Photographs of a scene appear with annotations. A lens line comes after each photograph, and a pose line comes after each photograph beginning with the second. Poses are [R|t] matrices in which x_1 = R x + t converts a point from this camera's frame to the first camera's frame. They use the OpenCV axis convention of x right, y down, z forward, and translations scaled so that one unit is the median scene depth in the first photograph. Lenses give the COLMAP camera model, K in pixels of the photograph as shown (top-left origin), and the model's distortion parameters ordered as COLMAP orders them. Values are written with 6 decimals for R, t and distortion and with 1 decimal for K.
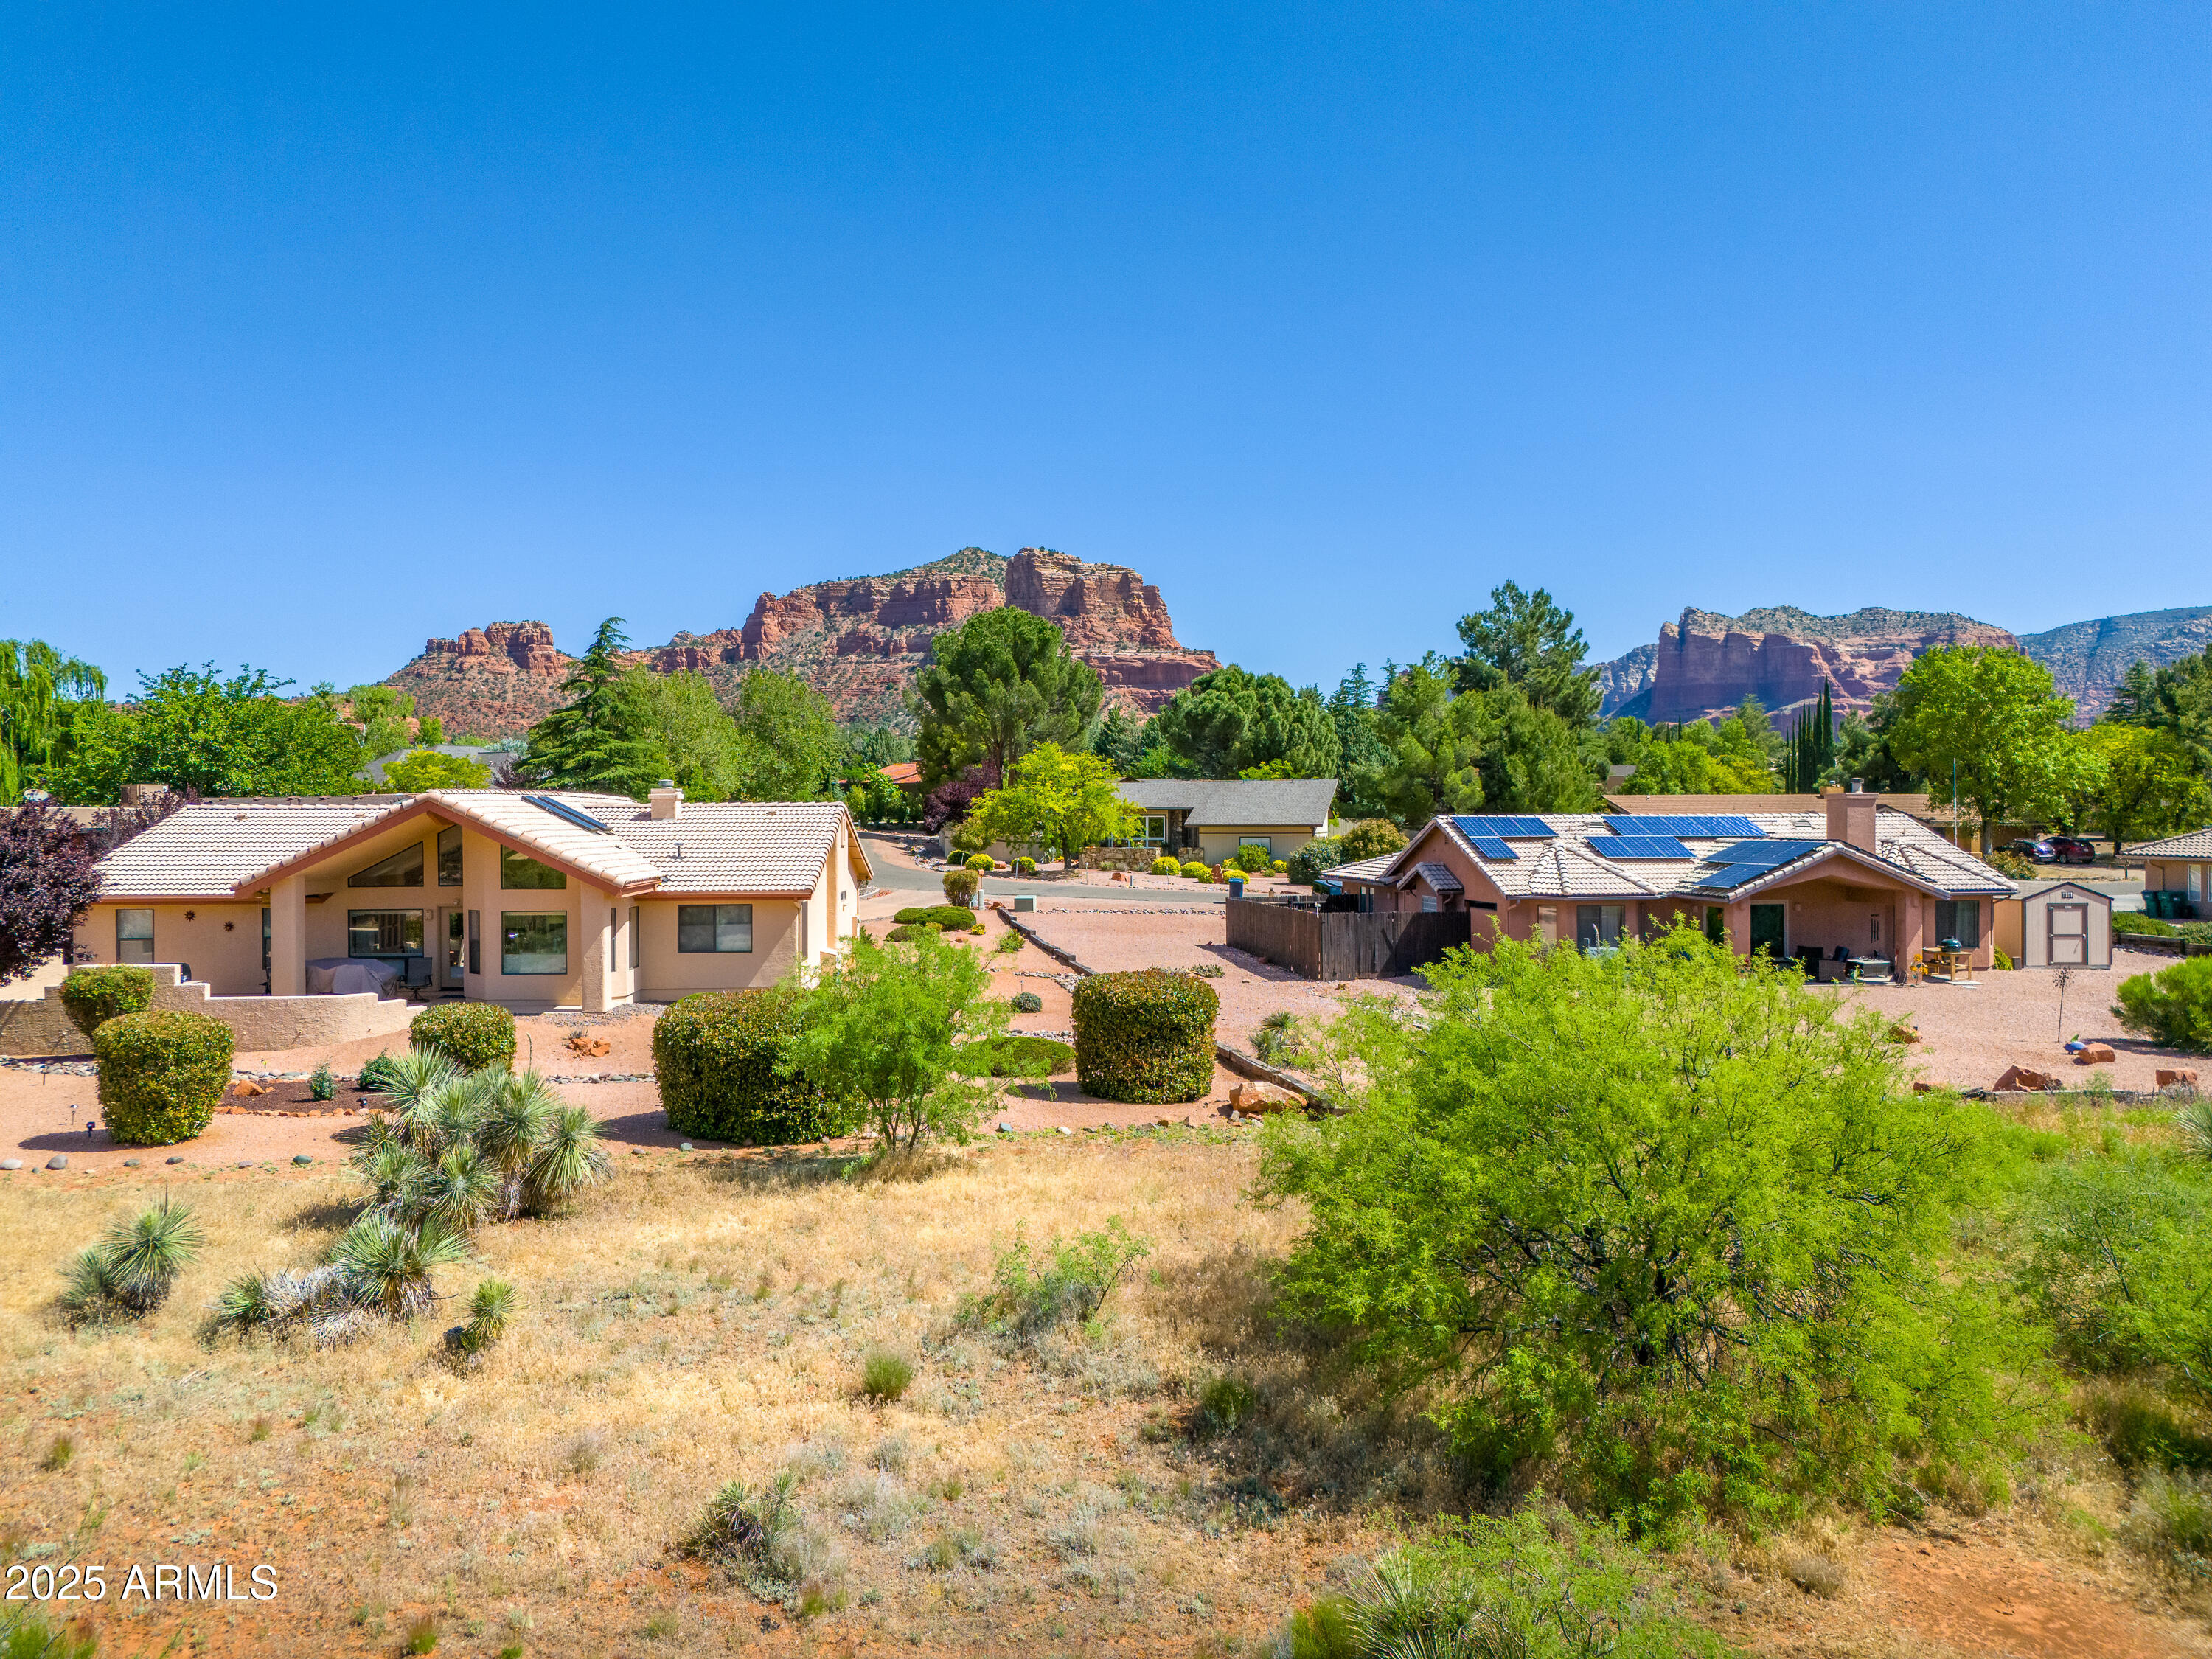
lens RADIAL K [[1608.6, 0, 1106.0], [0, 1608.6, 829.5], [0, 0, 1]] dist [0.100313, -0.123177]
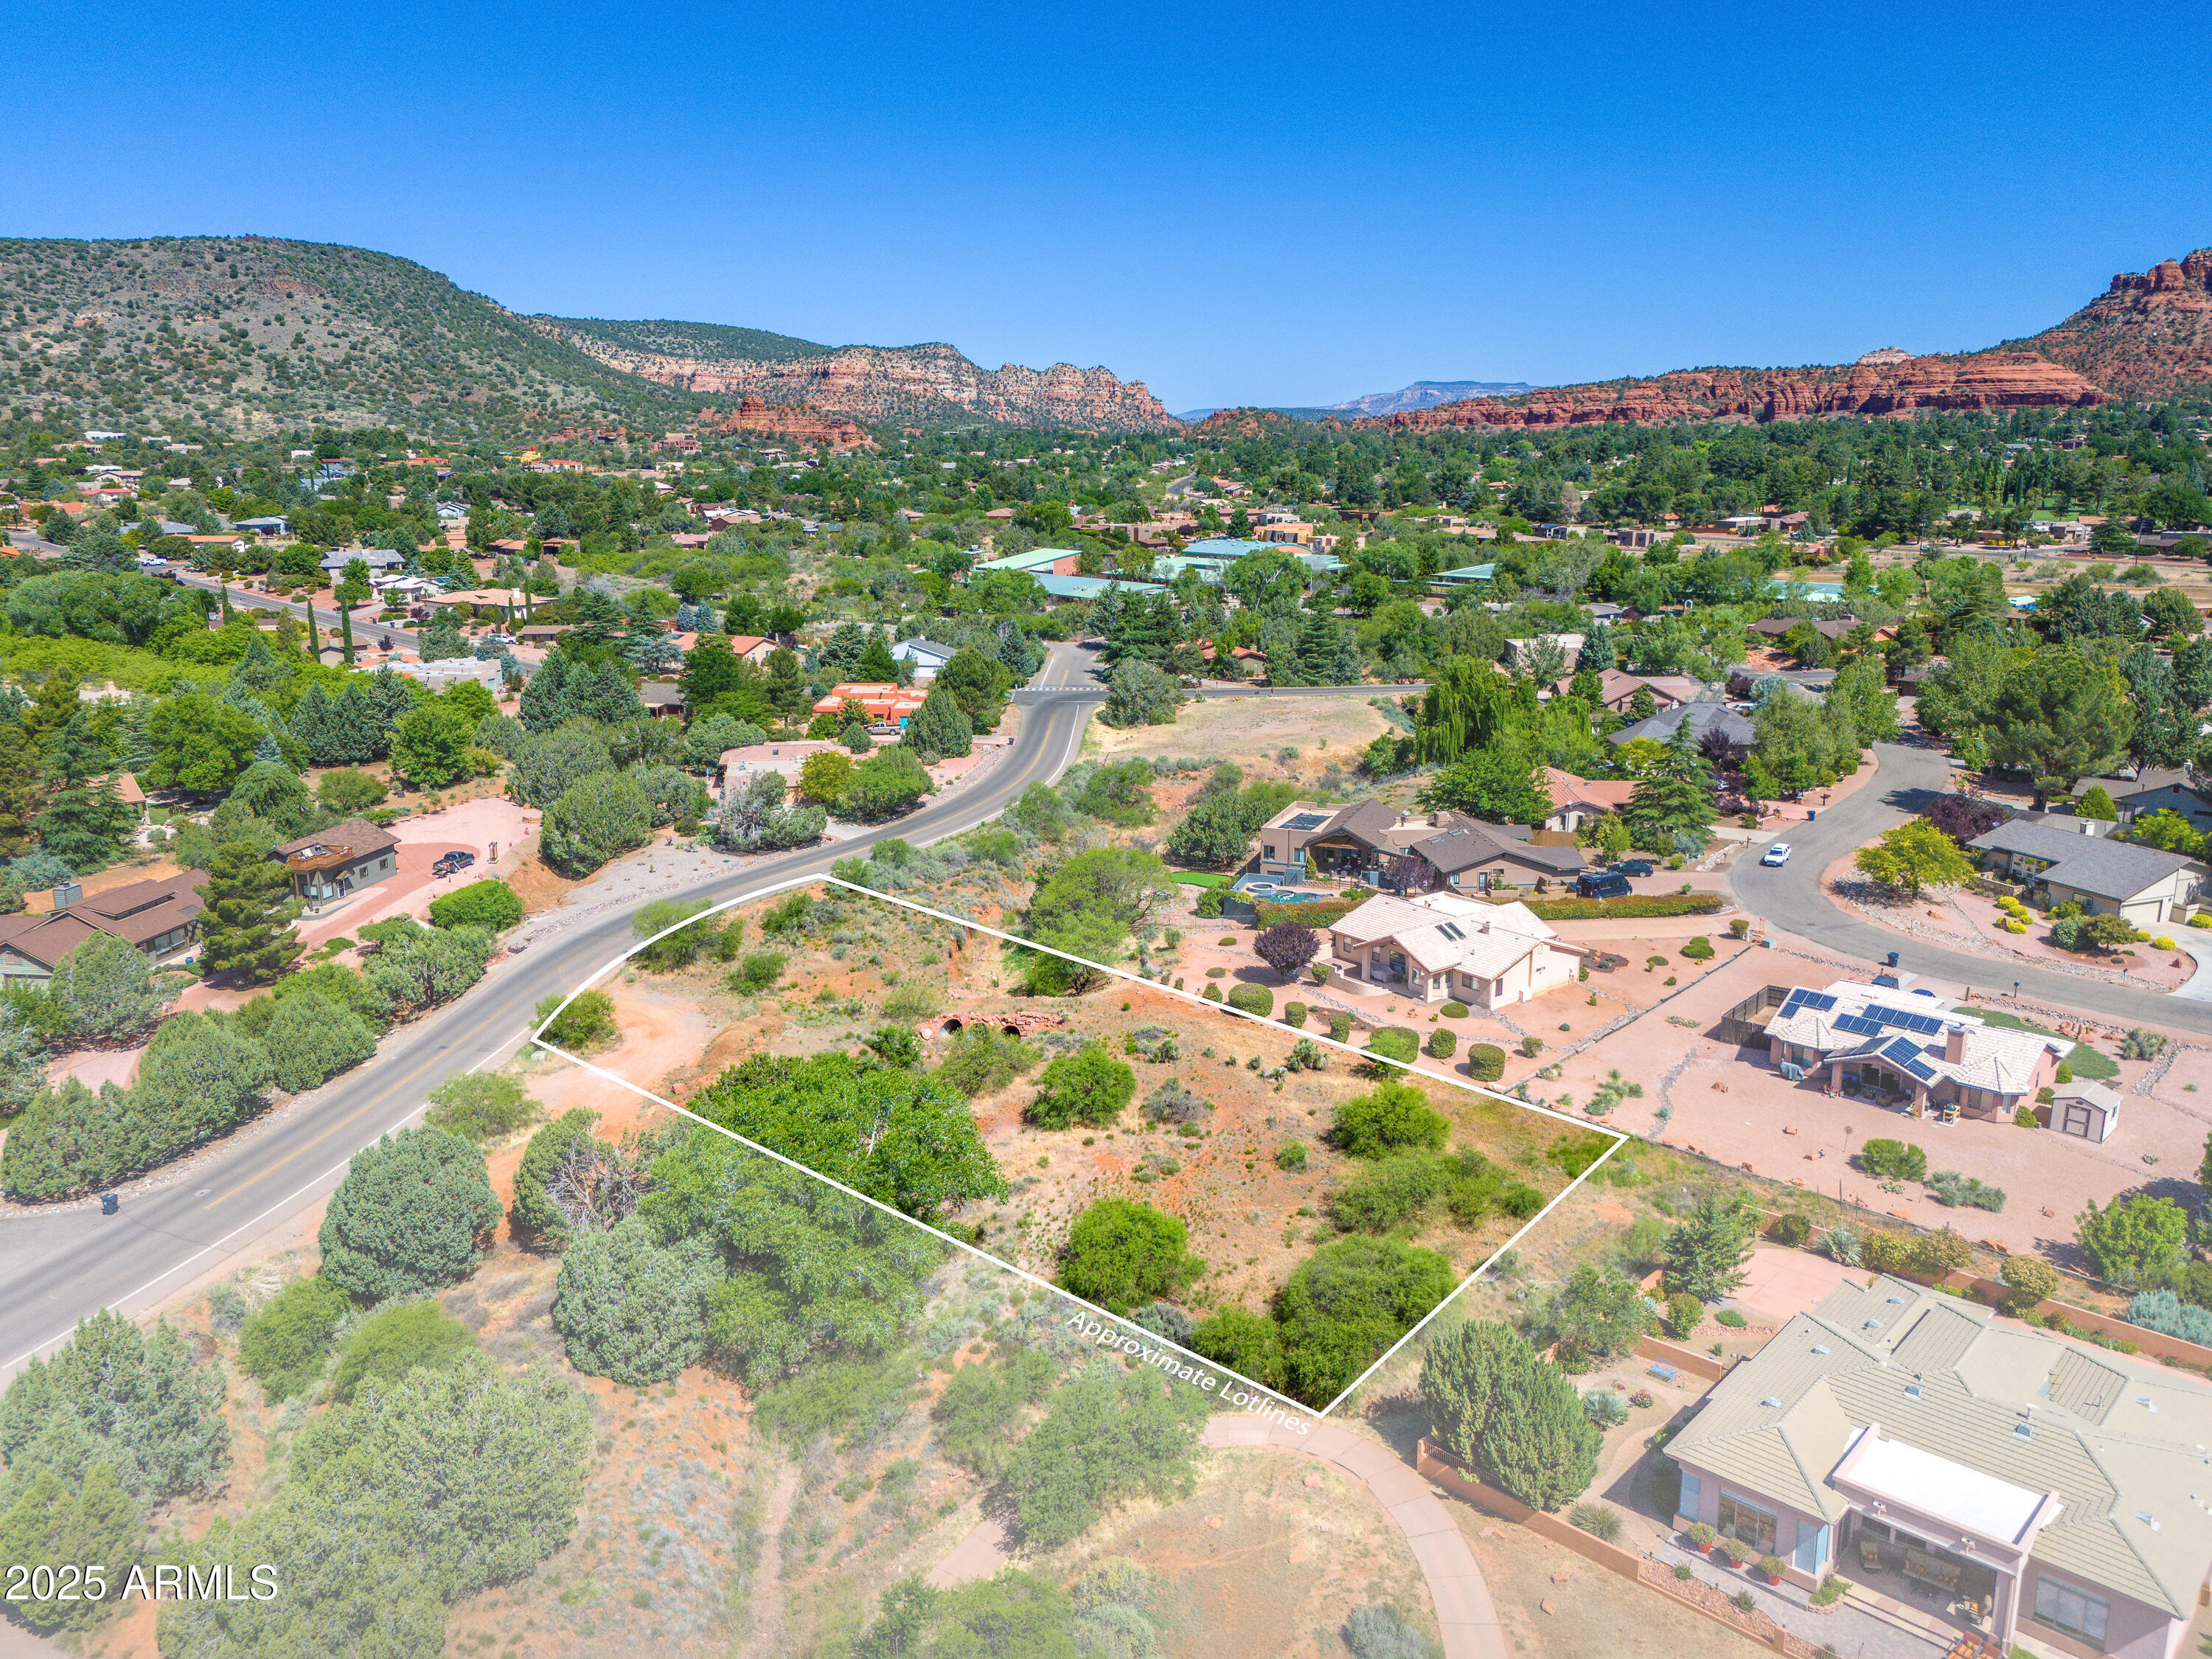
lens RADIAL K [[1624.5, 0, 1108.3], [0, 1624.5, 820.8], [0, 0, 1]] dist [0.067517, -0.063983]
pose [[0.587422, 0.181928, -0.788567, 0.496504], [-0.003418, 0.974954, 0.222382, -0.261894], [0.809274, -0.127937, 0.573331, -0.385828]]
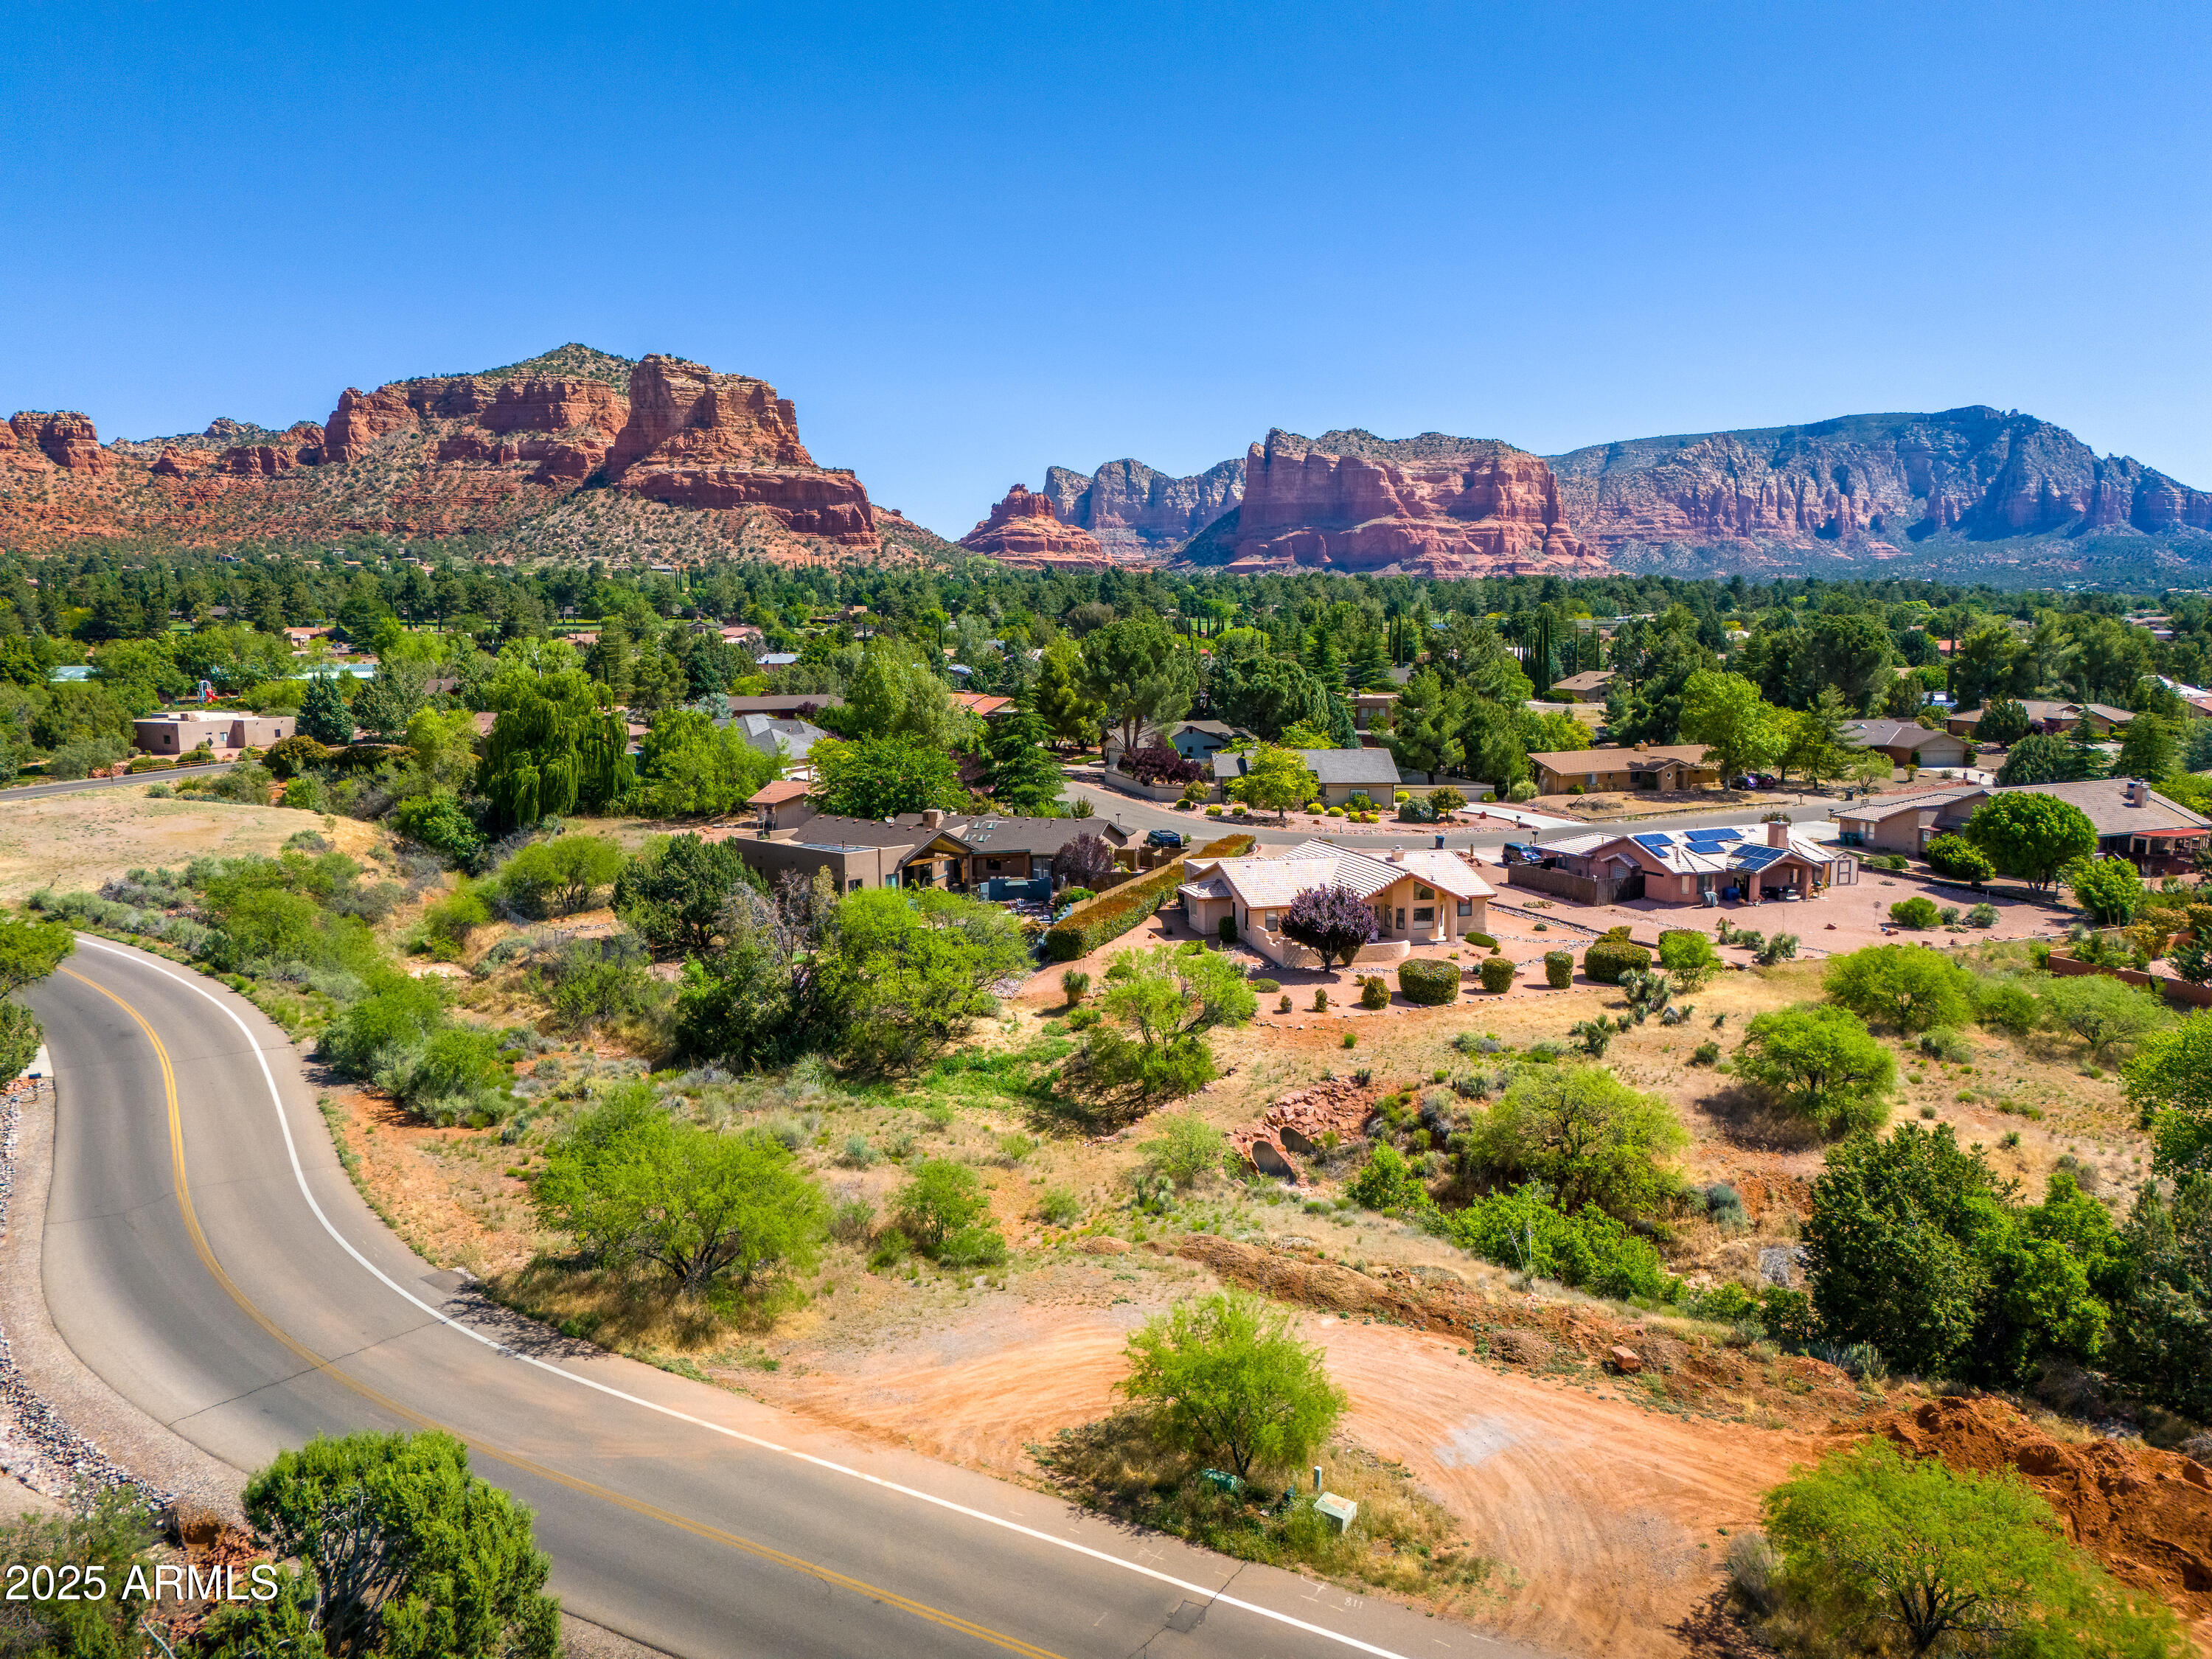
lens RADIAL K [[1618.1, 0, 1104.6], [0, 1618.1, 826.1], [0, 0, 1]] dist [0.067922, -0.065364]
pose [[0.968085, -0.031669, 0.248613, -0.396938], [0.001815, 0.992844, 0.119404, -0.107470], [-0.250615, -0.115142, 0.961215, -0.393470]]
